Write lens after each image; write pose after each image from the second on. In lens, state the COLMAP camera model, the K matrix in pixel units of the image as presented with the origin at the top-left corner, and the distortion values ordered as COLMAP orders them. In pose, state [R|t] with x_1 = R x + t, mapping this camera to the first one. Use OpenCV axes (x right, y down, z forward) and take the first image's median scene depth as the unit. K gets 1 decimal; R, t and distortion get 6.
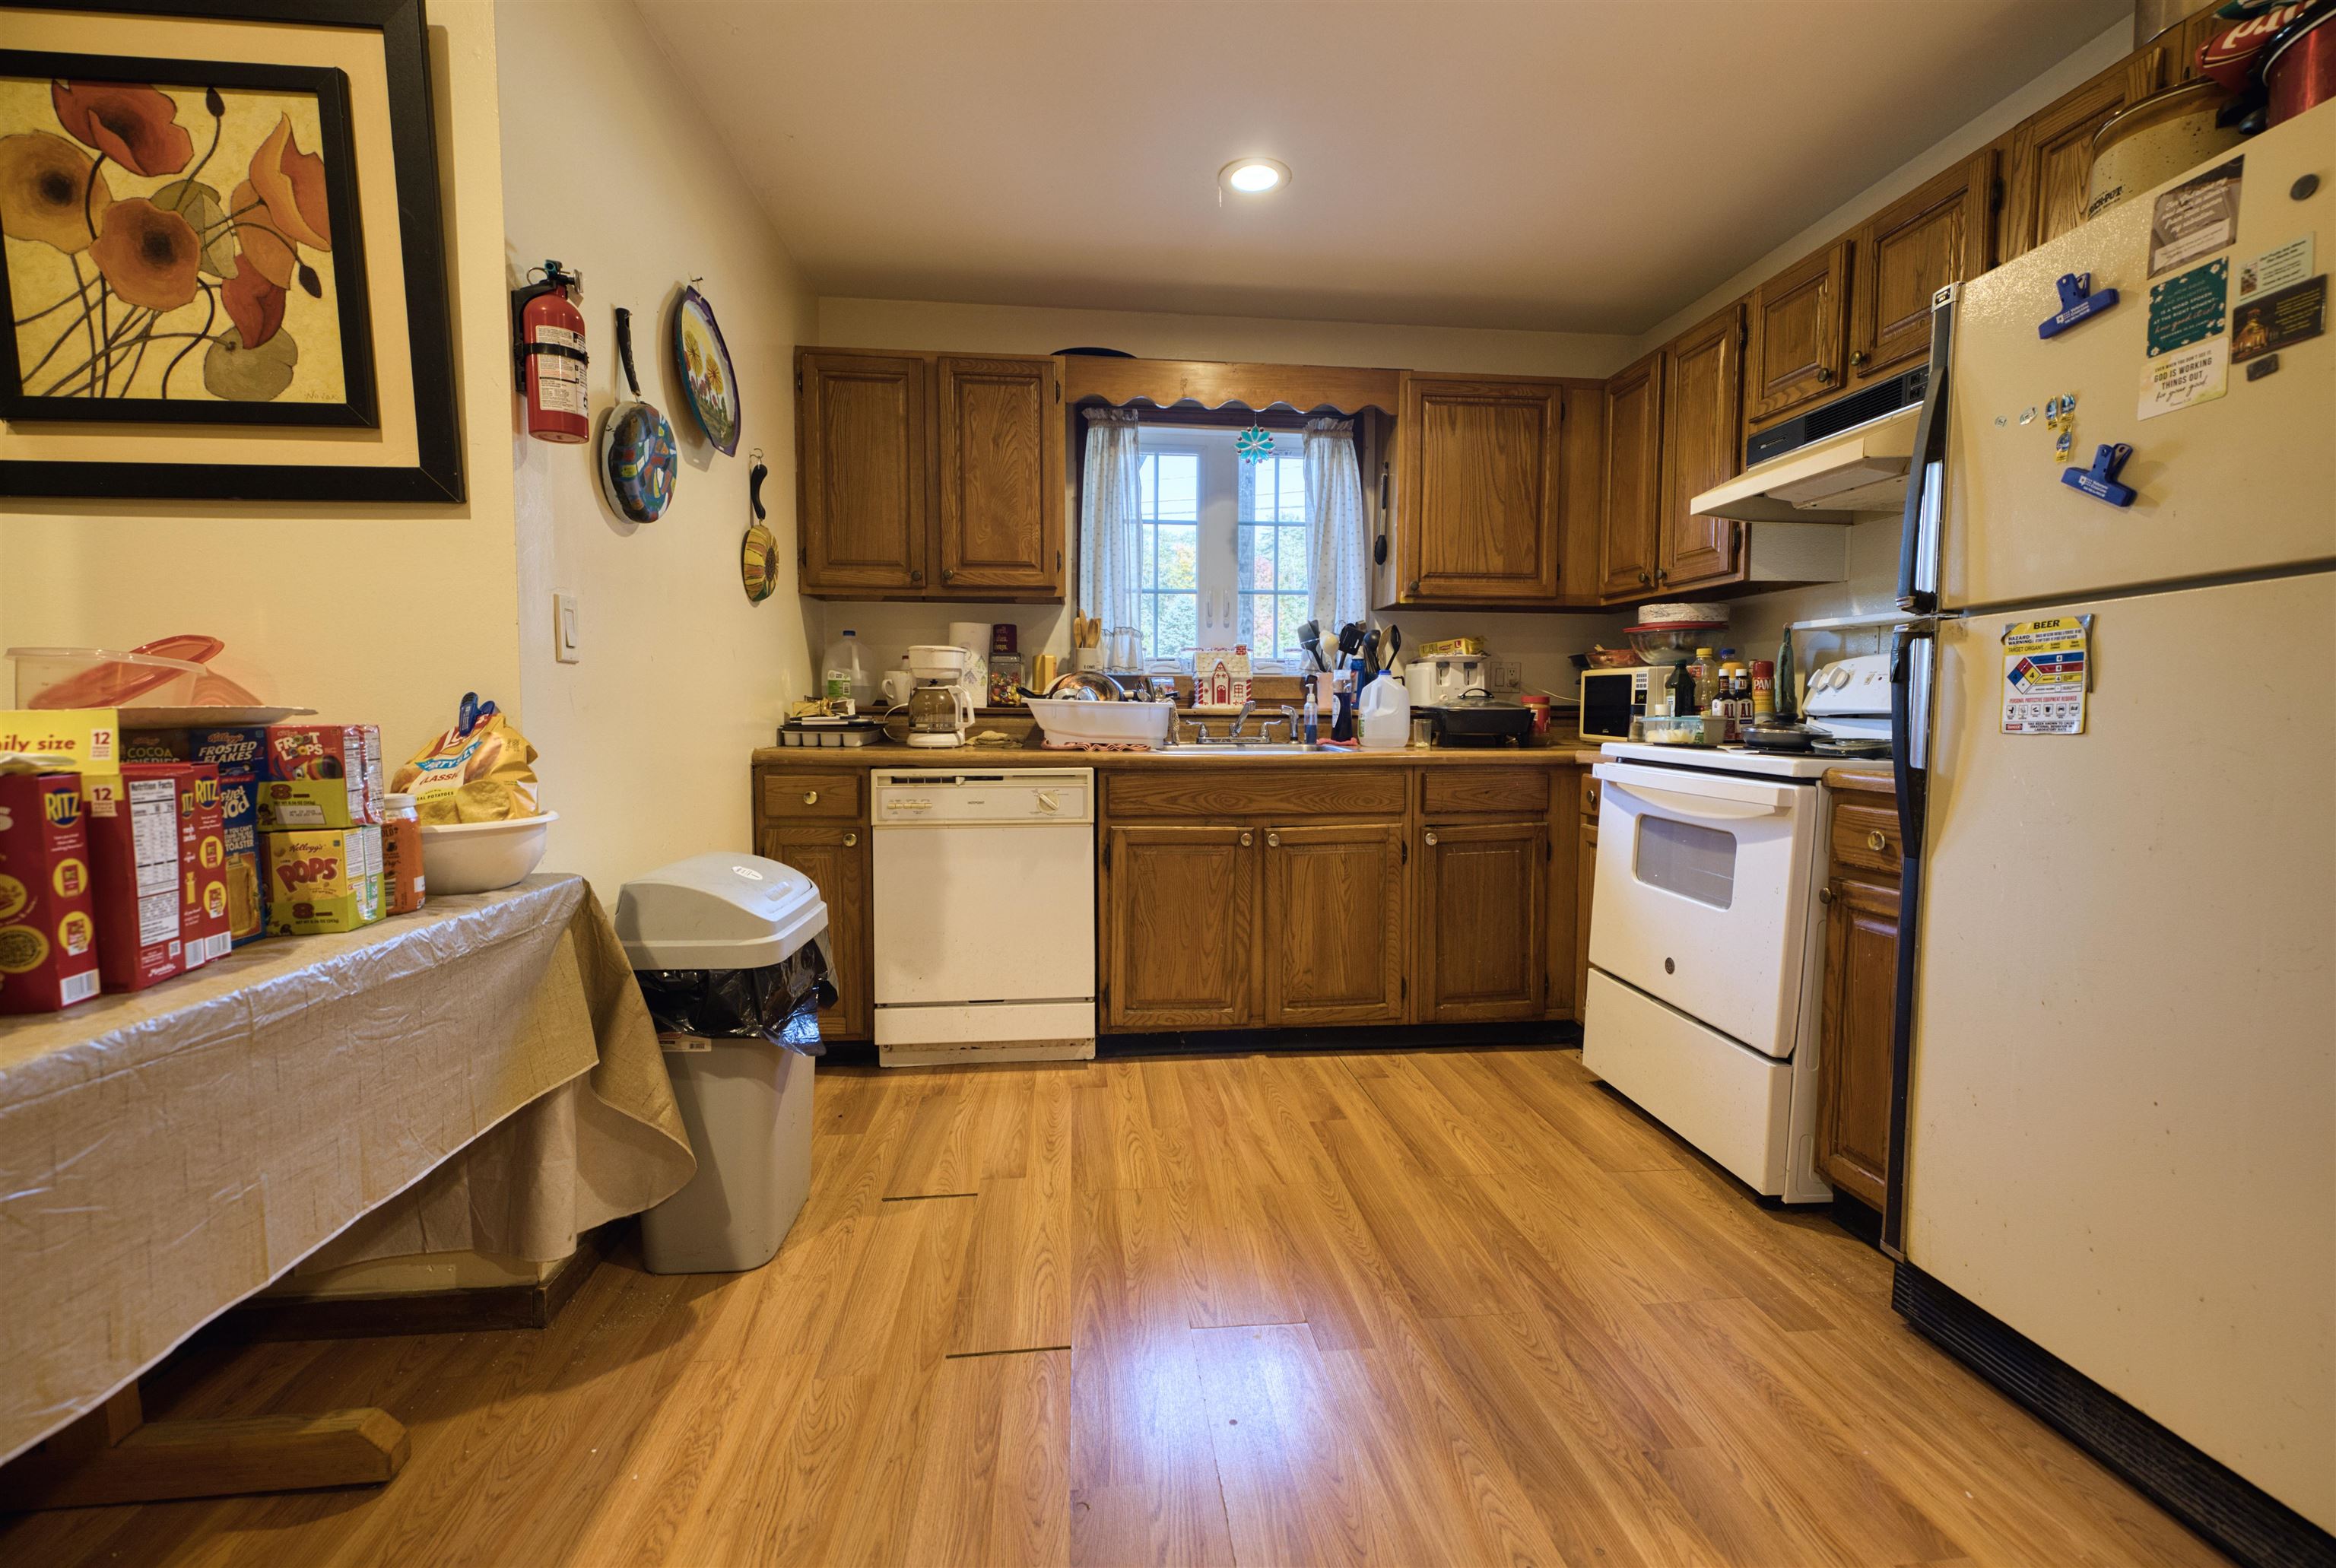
lens RADIAL K [[1030.9, 0, 1179.0], [0, 1030.9, 781.8], [0, 0, 1]] dist [0.001825, -0.000214]
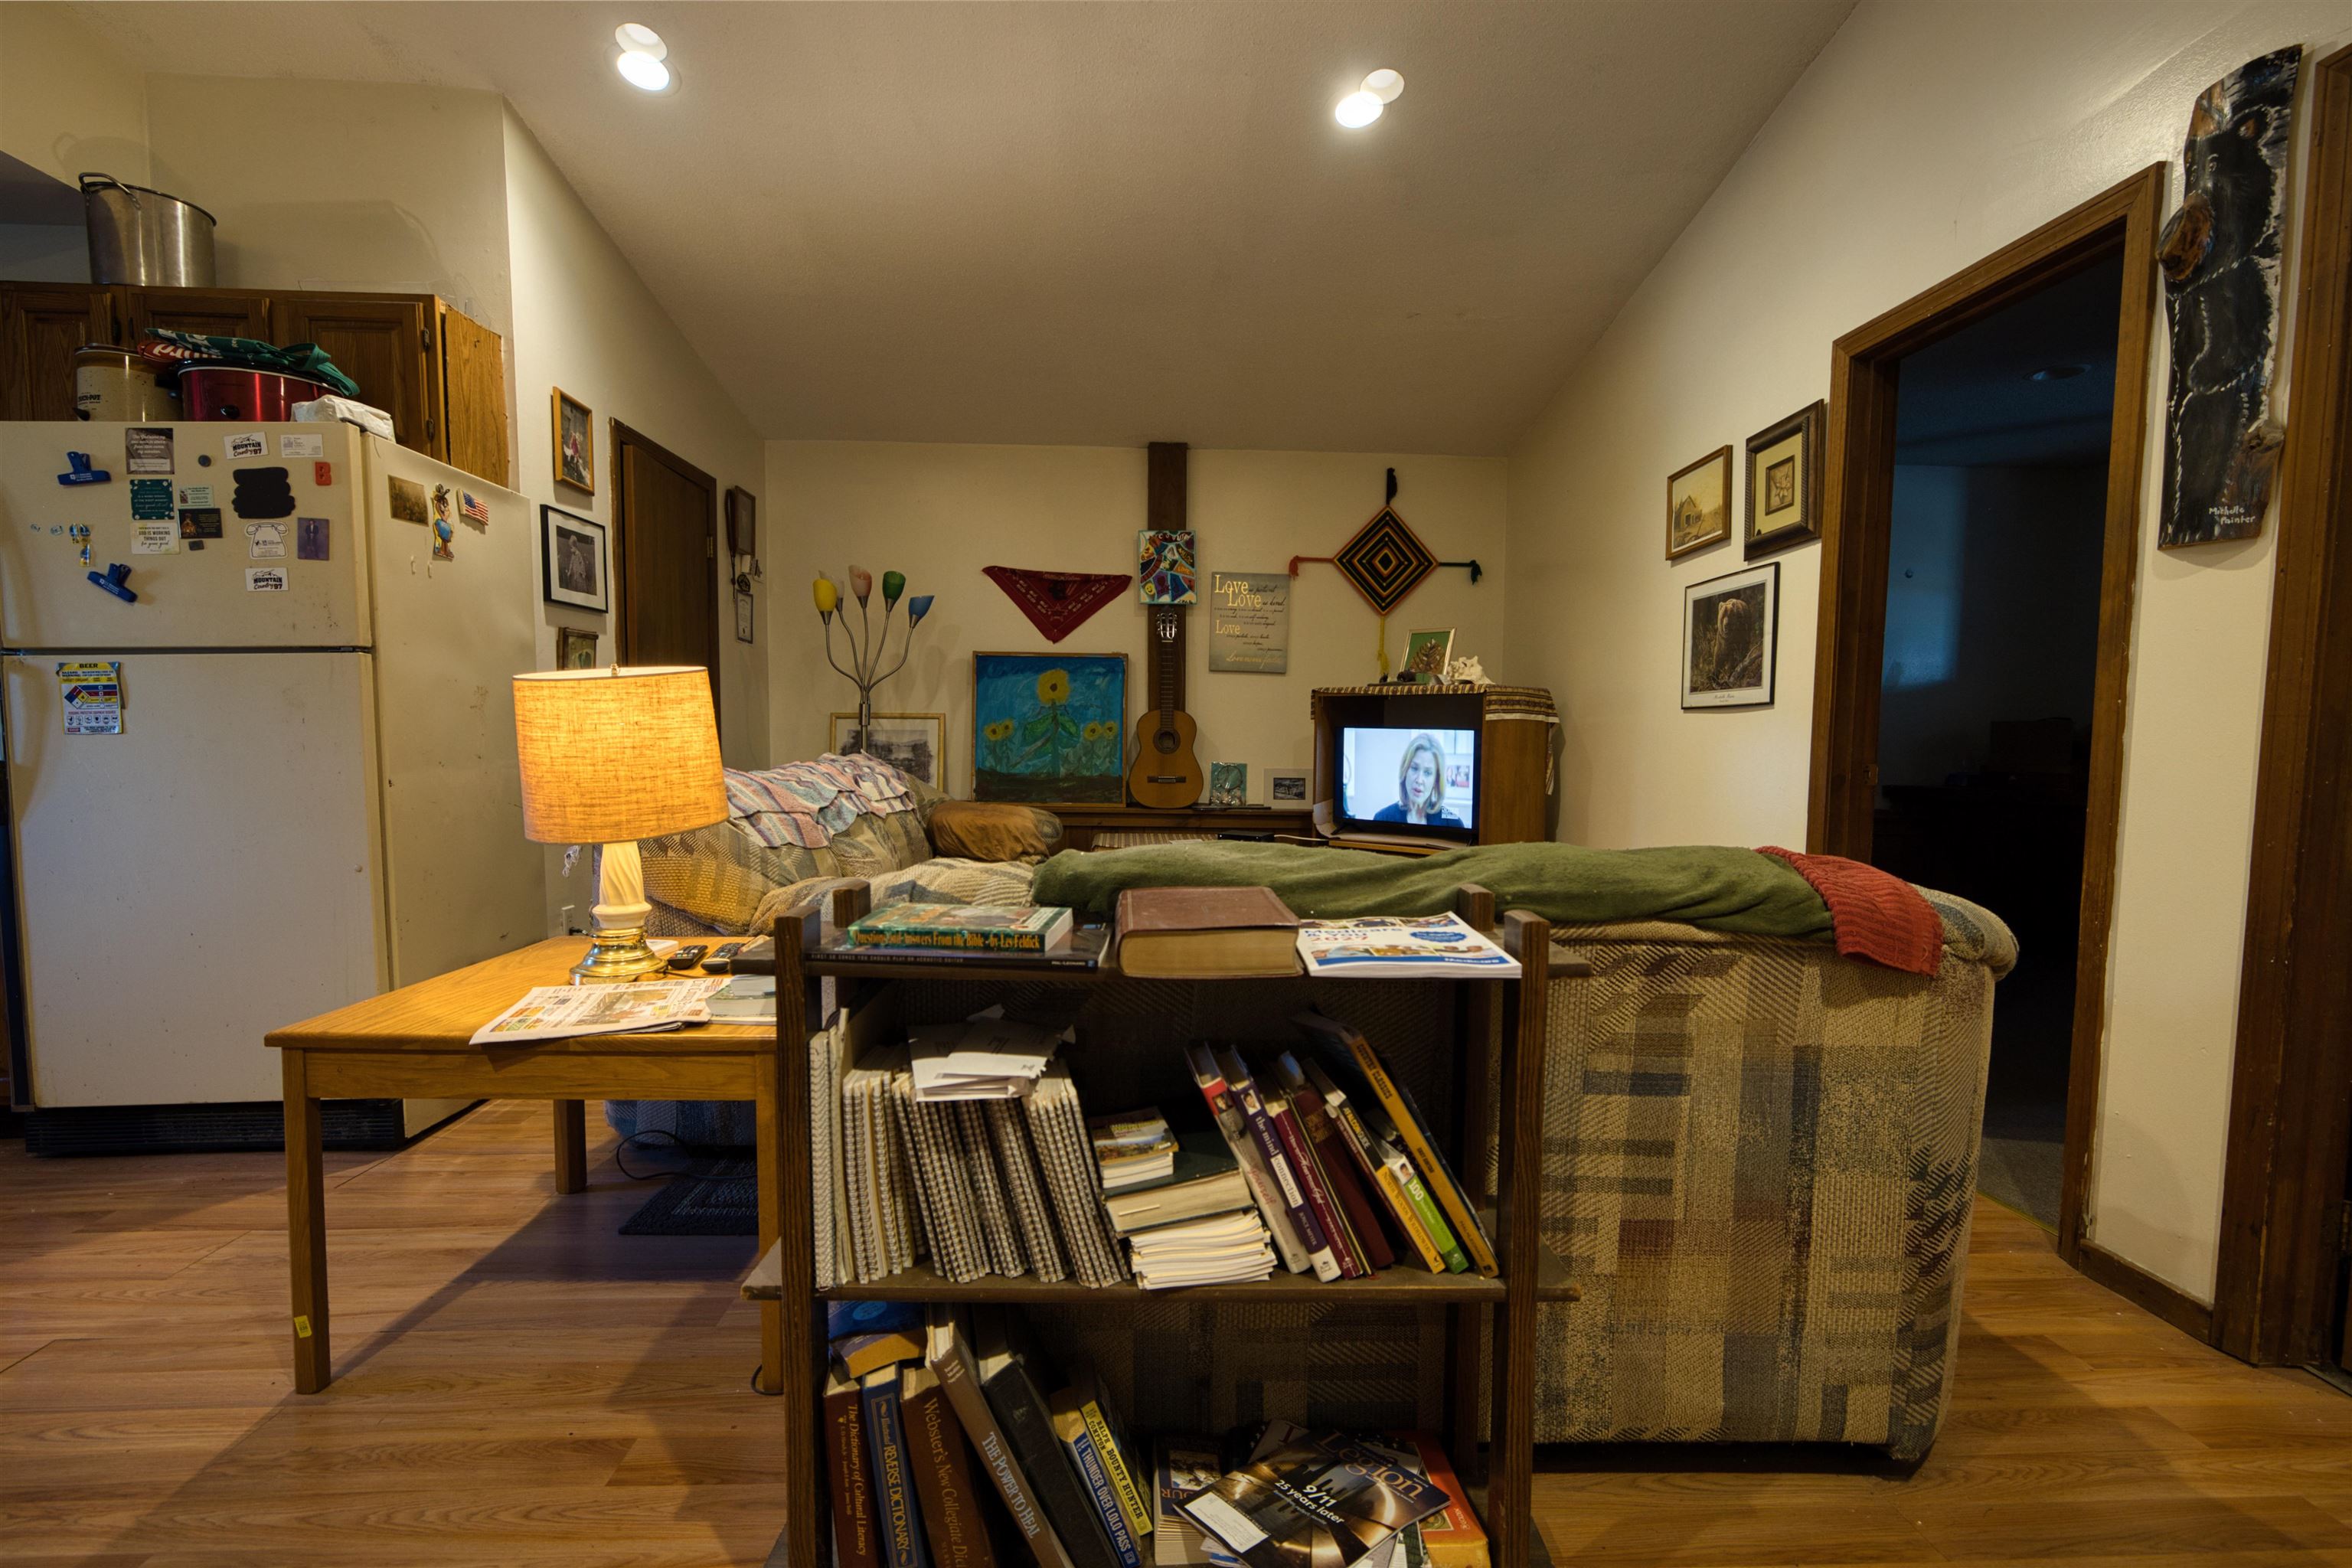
lens RADIAL K [[1013.6, 0, 1169.5], [0, 1013.6, 798.3], [0, 0, 1]] dist [0.000884, 0.001250]
pose [[0.052283, -0.070934, 0.996110, -0.650278], [0.063548, 0.995689, 0.067569, 0.051901], [-0.996608, 0.059768, 0.056565, -0.740623]]
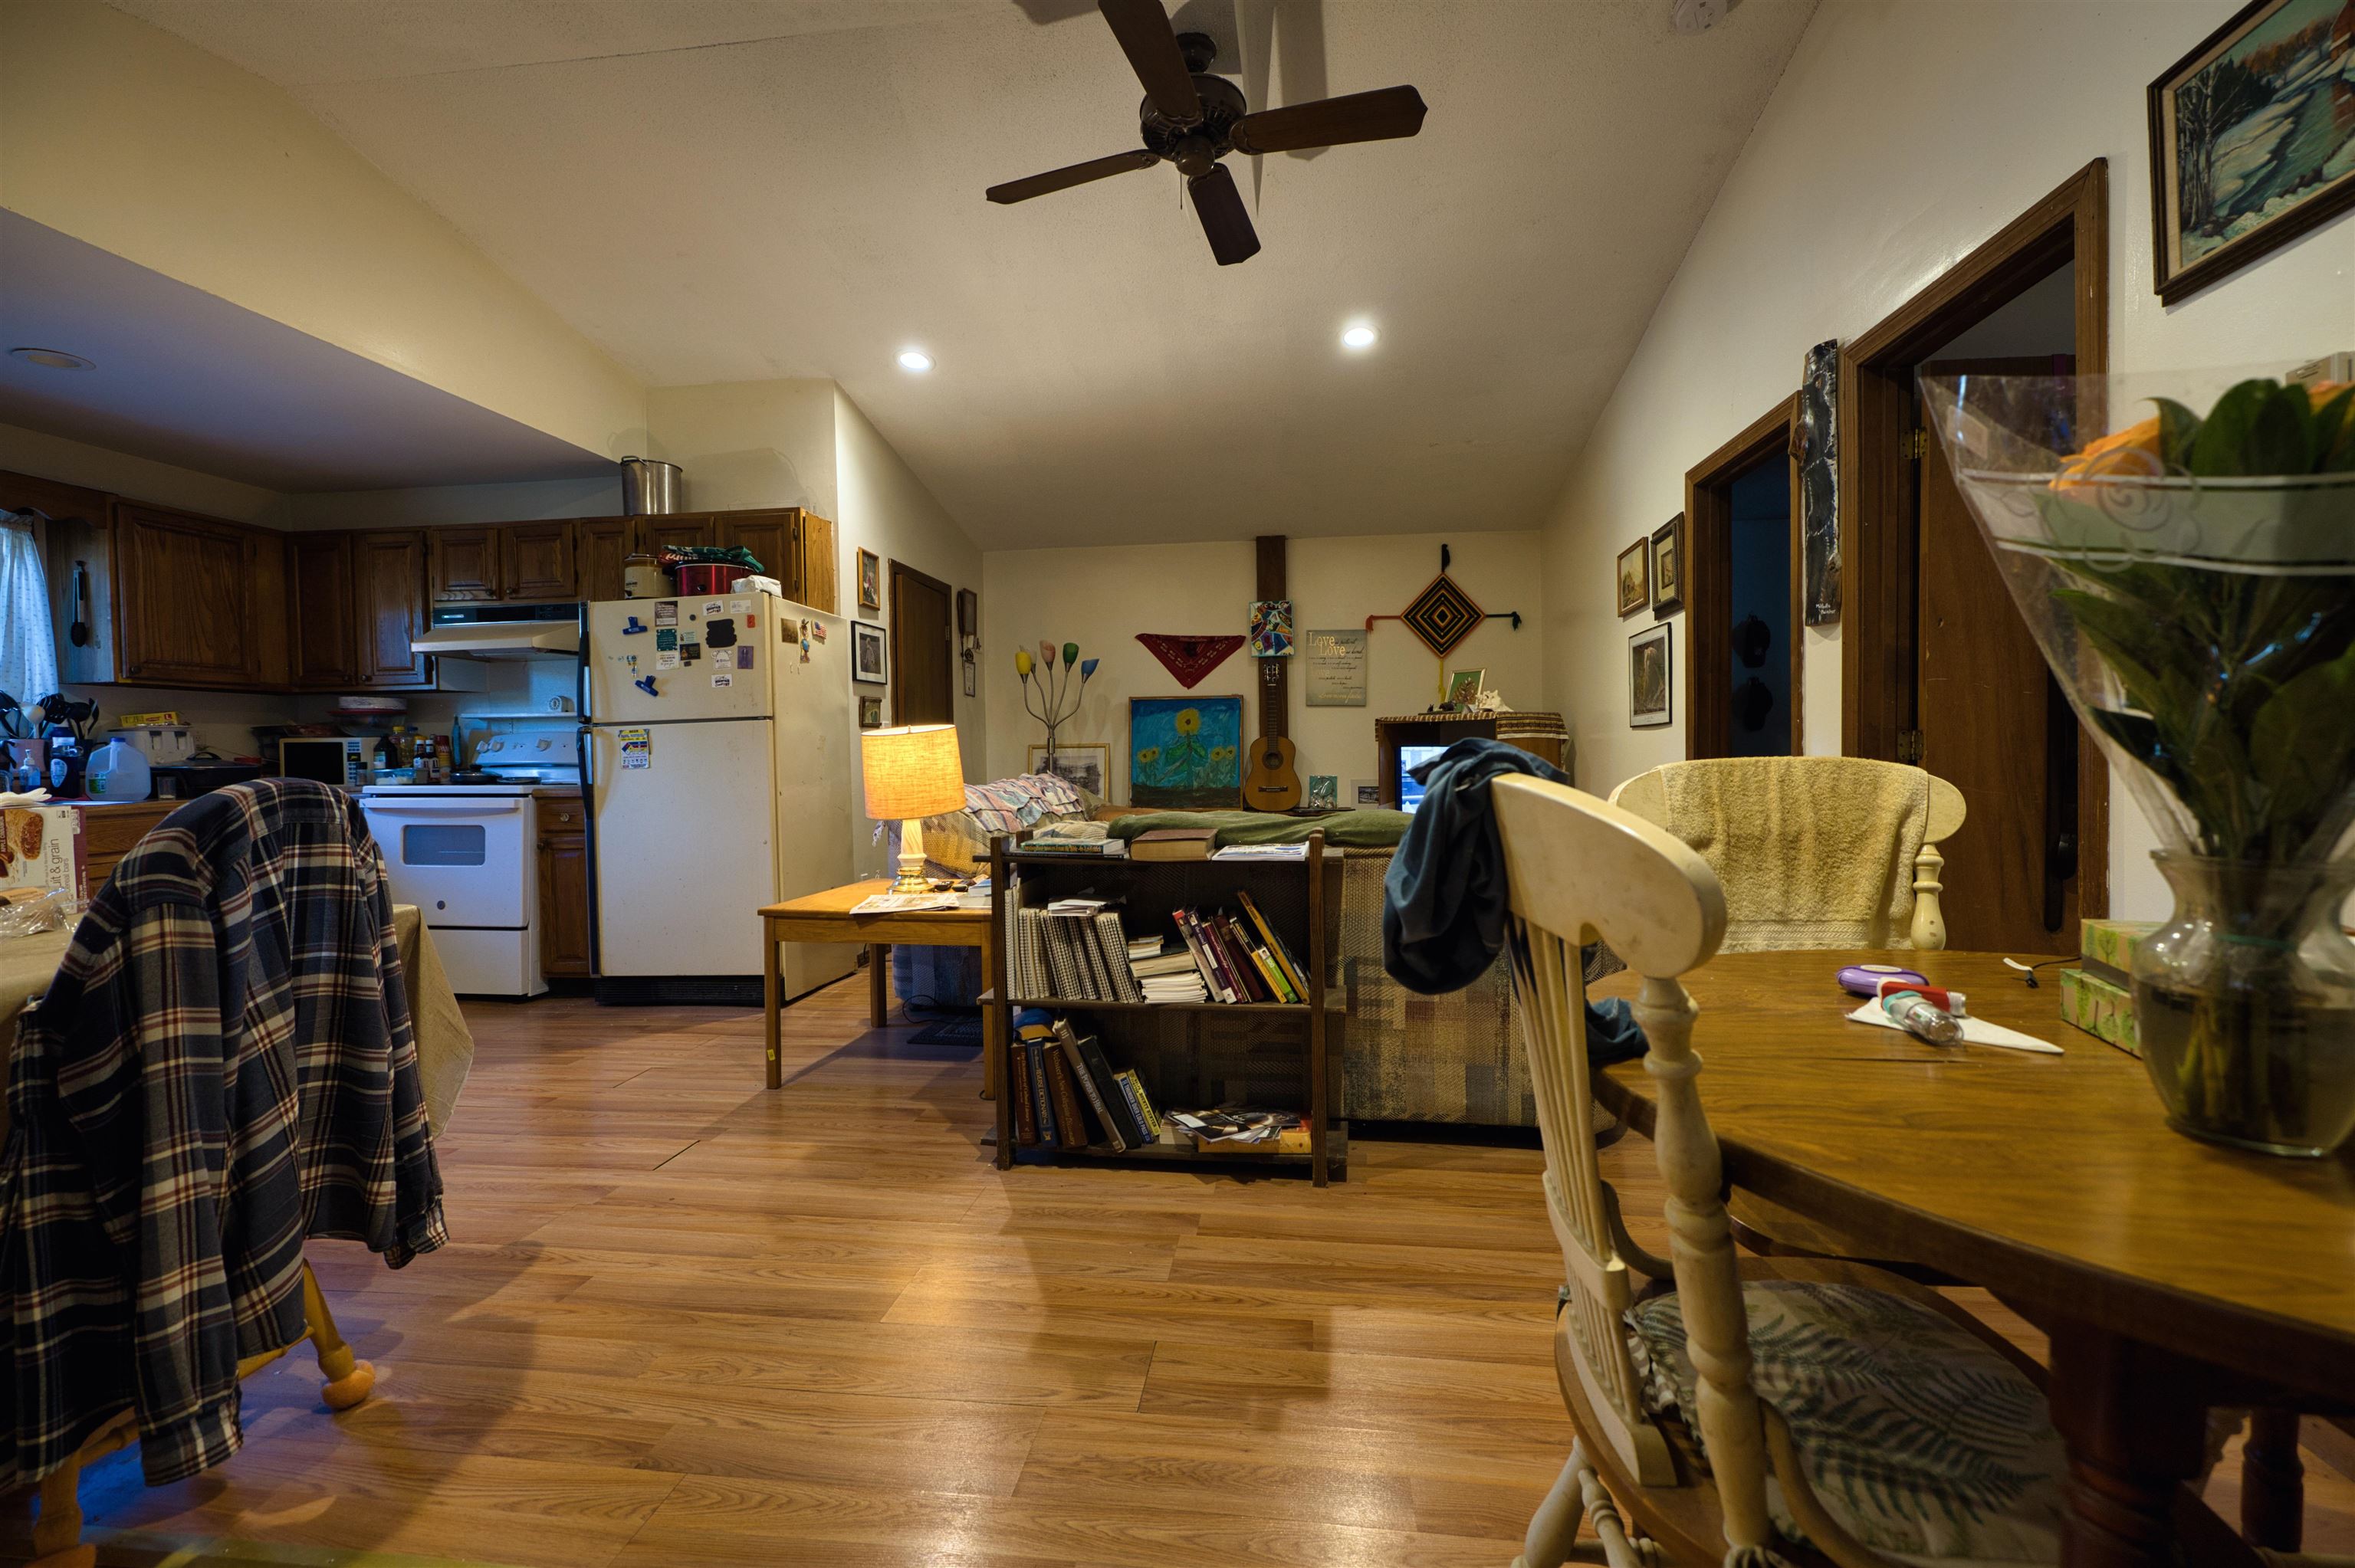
lens RADIAL K [[1014.7, 0, 1185.2], [0, 1014.7, 767.3], [0, 0, 1]] dist [0.000884, 0.001250]
pose [[0.230511, -0.022371, 0.972812, -1.577686], [0.086104, 0.996283, 0.002508, 0.075070], [-0.969253, 0.083184, 0.231581, -1.156838]]
